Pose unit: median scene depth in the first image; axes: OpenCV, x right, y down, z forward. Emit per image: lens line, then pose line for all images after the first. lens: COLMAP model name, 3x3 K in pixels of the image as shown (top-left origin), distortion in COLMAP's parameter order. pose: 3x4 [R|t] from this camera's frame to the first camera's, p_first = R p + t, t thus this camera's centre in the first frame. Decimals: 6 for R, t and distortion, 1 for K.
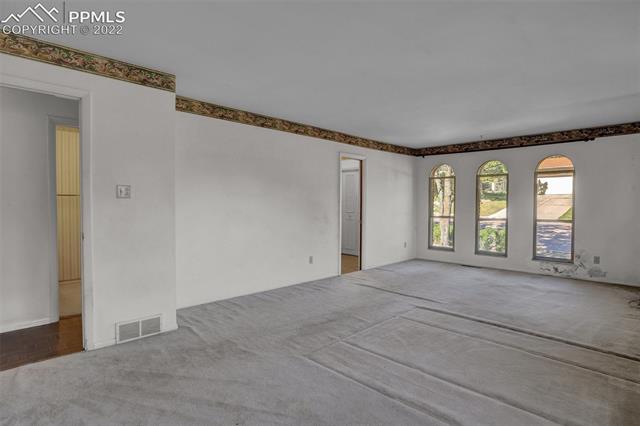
lens RADIAL K [[341.3, 0, 320.0], [0, 341.3, 213.0], [0, 0, 1]] dist [-0.000636, -0.000070]
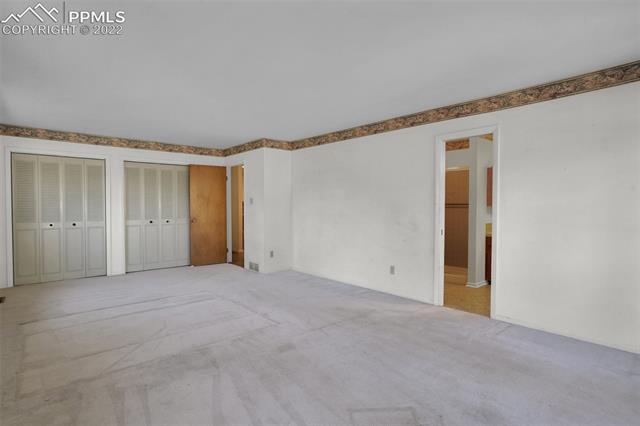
lens RADIAL K [[341.3, 0, 320.0], [0, 341.3, 213.0], [0, 0, 1]] dist [-0.000636, -0.000070]
pose [[-0.049437, 0.013568, -0.998685, 0.859936], [-0.029346, 0.999456, 0.015032, -0.017759], [0.998346, 0.030051, -0.049012, 0.852882]]
